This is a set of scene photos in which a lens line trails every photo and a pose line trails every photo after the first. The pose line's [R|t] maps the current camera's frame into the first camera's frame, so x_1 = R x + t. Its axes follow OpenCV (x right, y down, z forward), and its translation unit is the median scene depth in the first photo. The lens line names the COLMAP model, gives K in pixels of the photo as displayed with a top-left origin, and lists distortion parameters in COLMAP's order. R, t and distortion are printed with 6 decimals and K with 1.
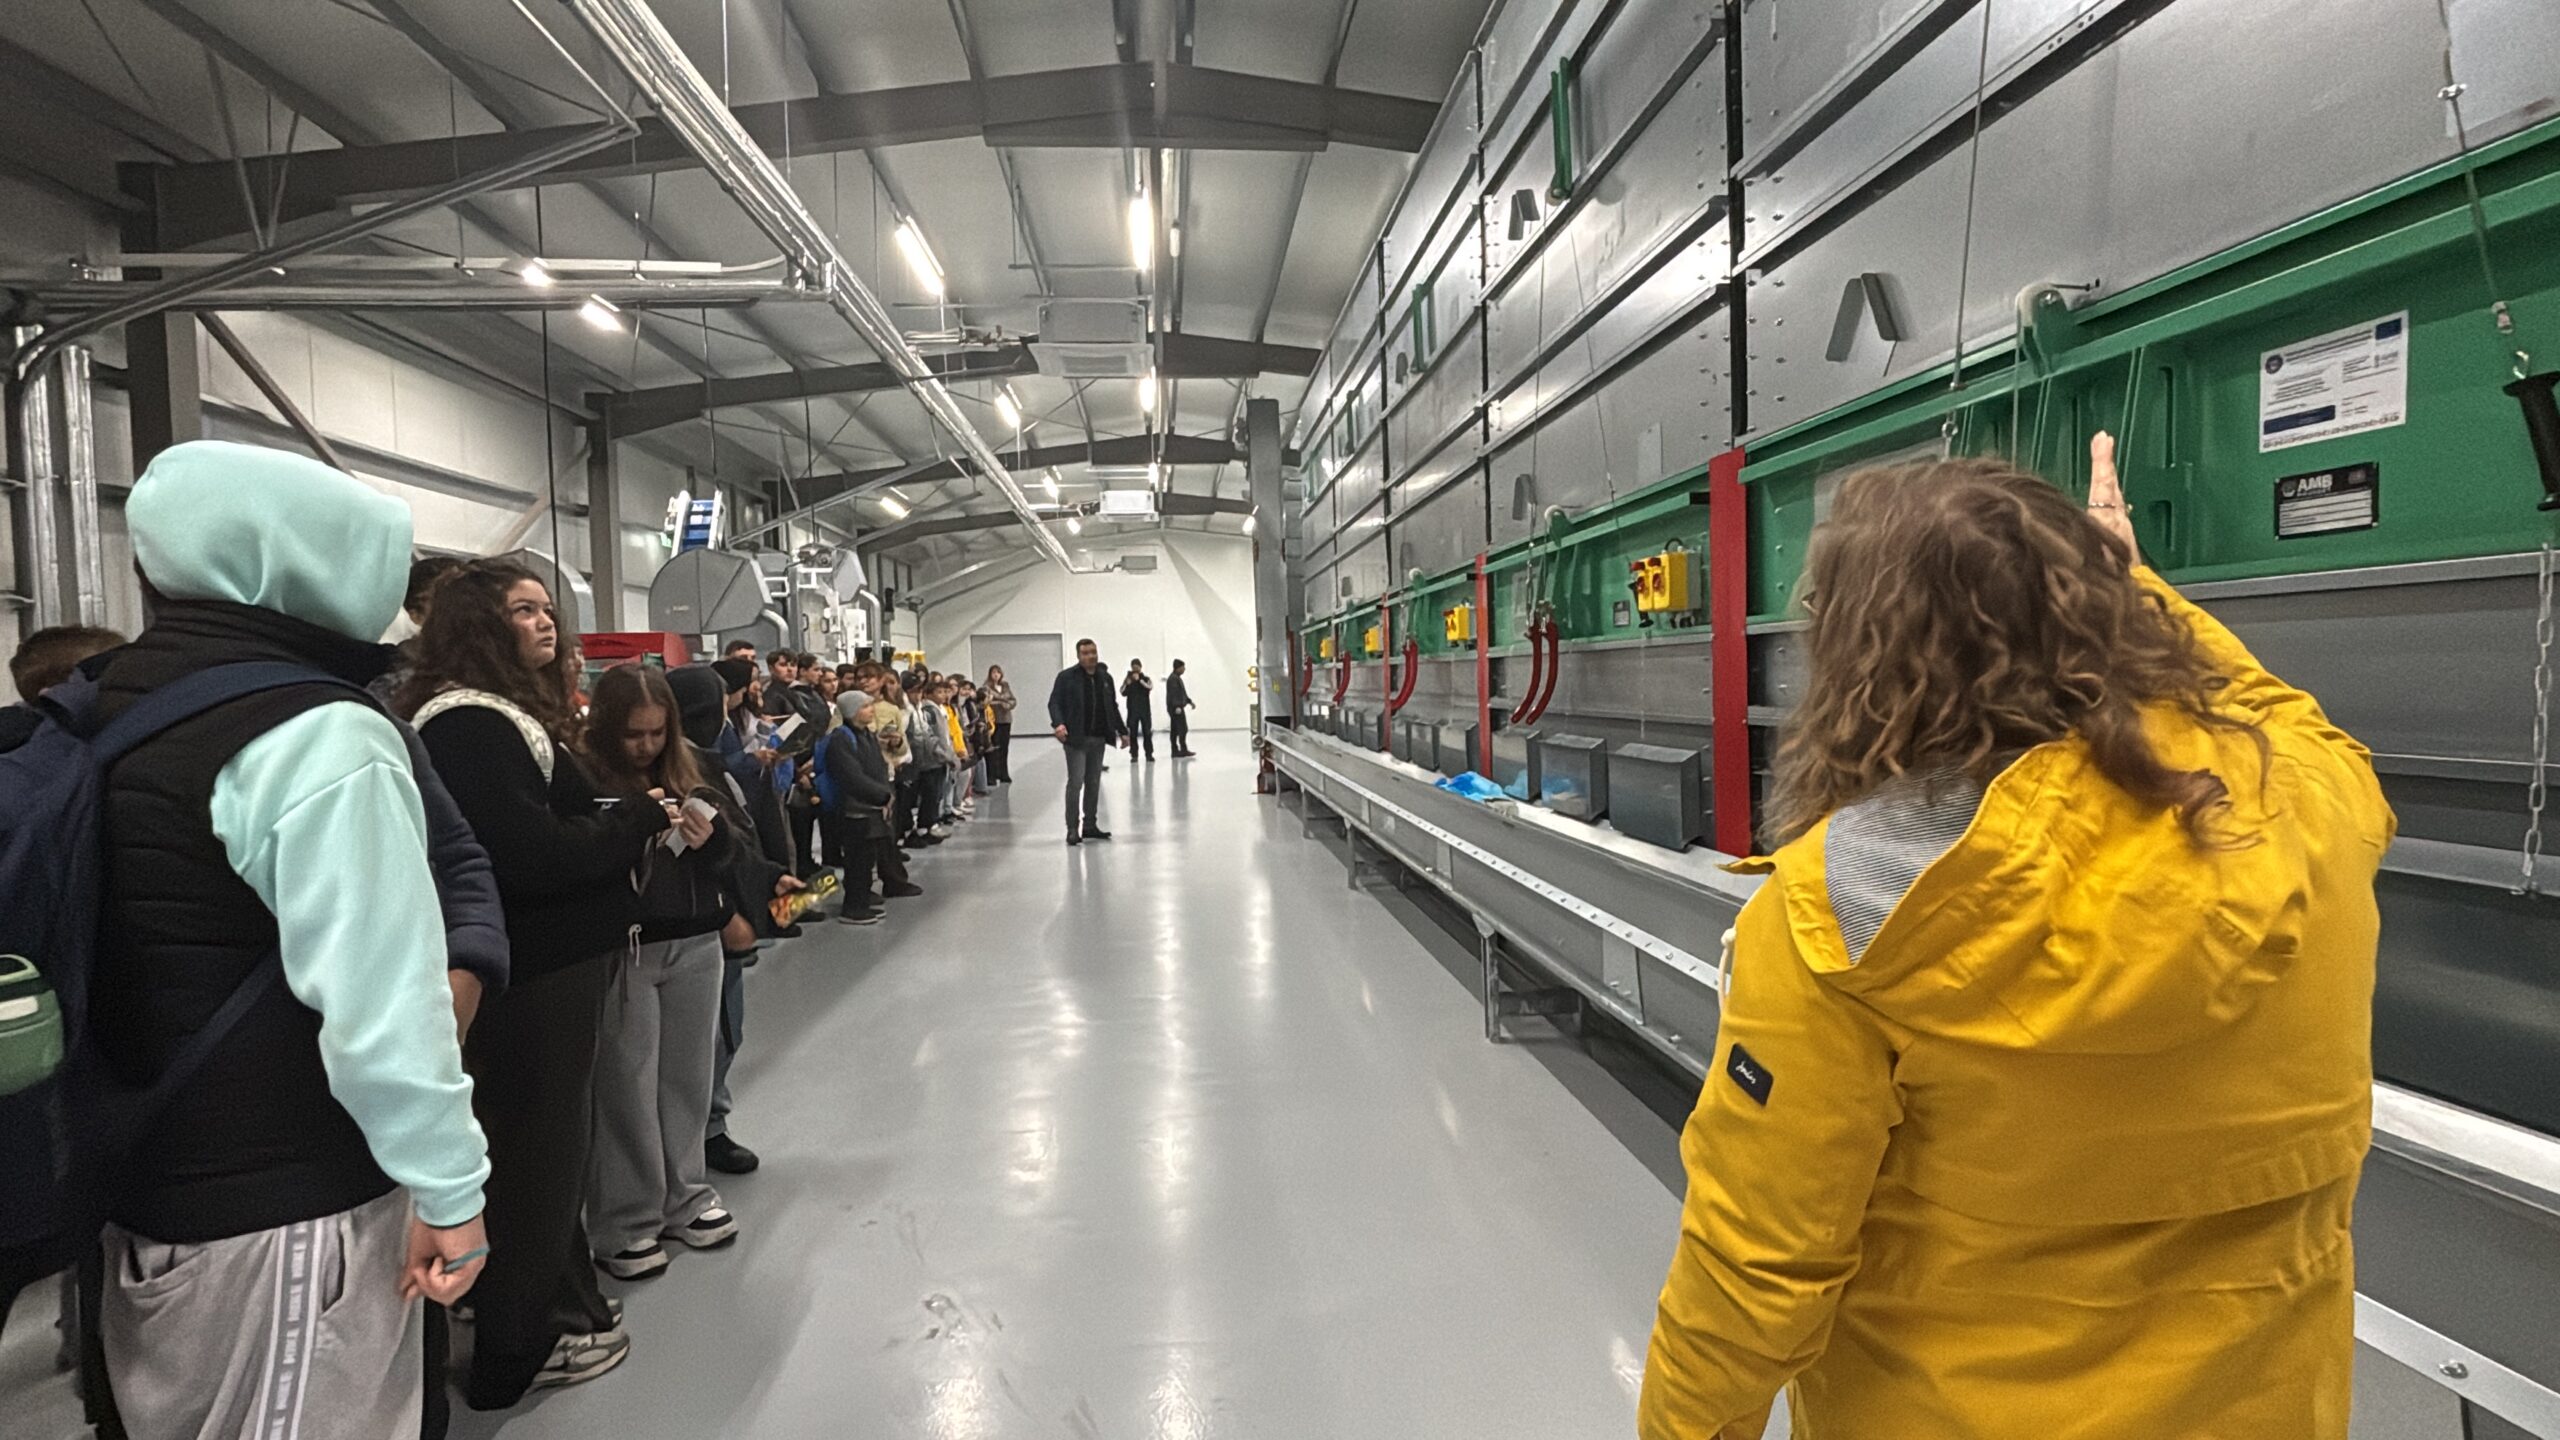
lens RADIAL K [[1187.8, 0, 1280.0], [0, 1187.8, 720.0], [0, 0, 1]] dist [0.000227, 0.000004]
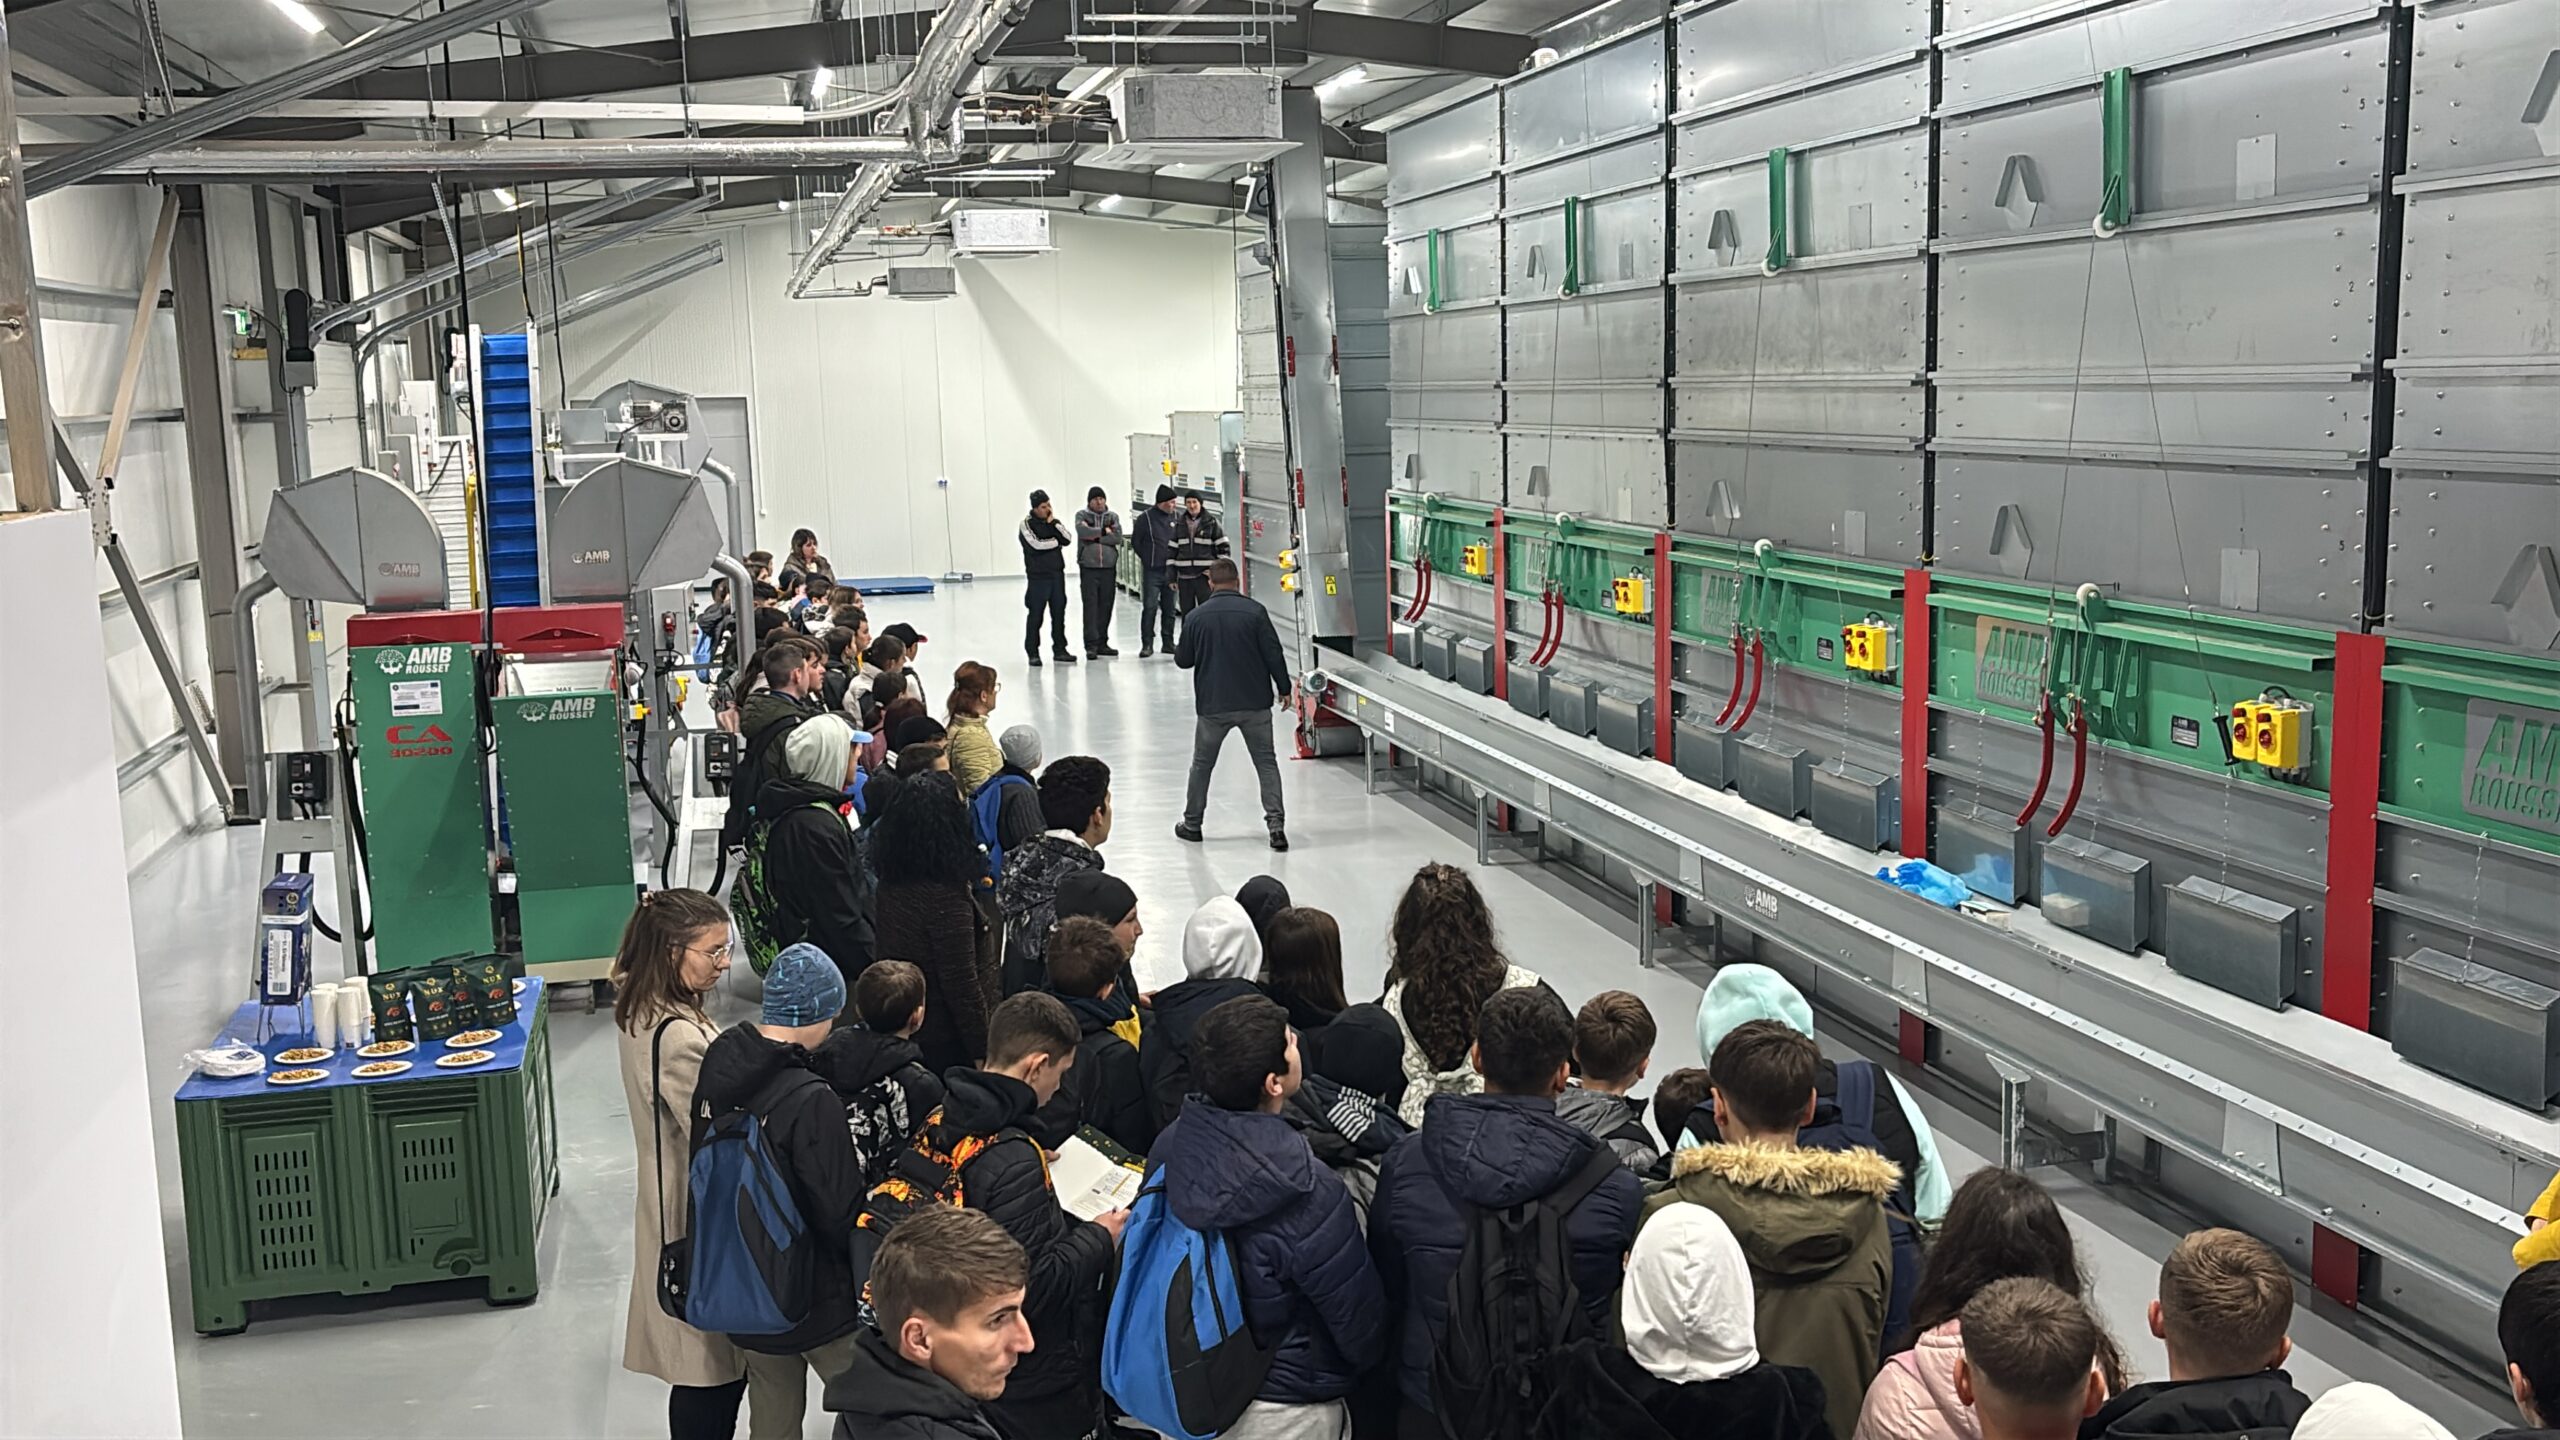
lens RADIAL K [[2356.3, 0, 1280.0], [0, 2356.3, 720.0], [0, 0, 1]] dist [-0.000846, -0.001595]
pose [[0.991256, -0.006339, 0.131798, -0.523831], [-0.007227, 0.994738, 0.102197, -0.230016], [-0.131752, -0.102256, 0.985994, -0.563389]]
